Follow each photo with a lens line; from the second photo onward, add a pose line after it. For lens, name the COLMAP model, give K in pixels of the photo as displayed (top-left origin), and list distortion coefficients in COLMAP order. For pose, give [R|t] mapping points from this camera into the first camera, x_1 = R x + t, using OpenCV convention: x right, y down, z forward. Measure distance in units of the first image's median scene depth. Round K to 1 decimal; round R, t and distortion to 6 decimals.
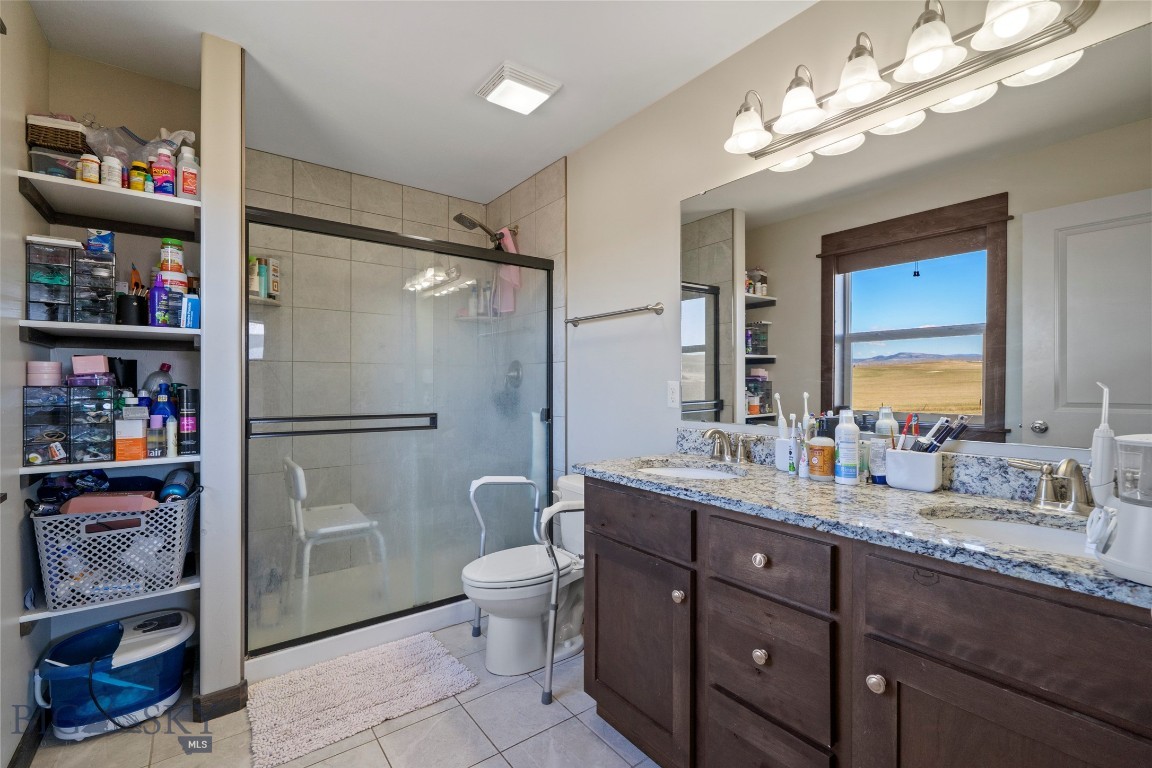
lens RADIAL K [[502.7, 0, 576.0], [0, 502.7, 384.0], [0, 0, 1]] dist [0.000772, 0.000085]
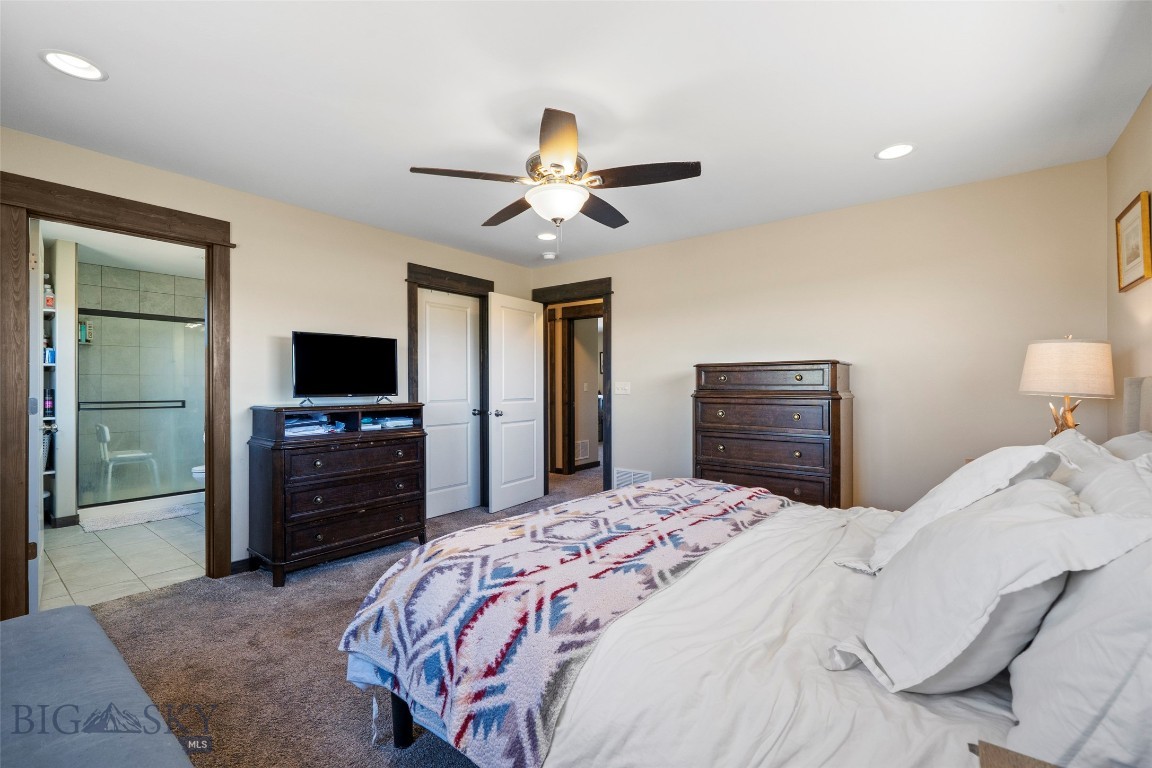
lens RADIAL K [[487.0, 0, 571.6], [0, 487.0, 381.4], [0, 0, 1]] dist [-0.000944, -0.000030]
pose [[0.965178, -0.005408, 0.261540, 0.815022], [0.007595, 0.999944, -0.007351, 0.007807], [-0.261486, 0.009081, 0.965165, -1.505138]]
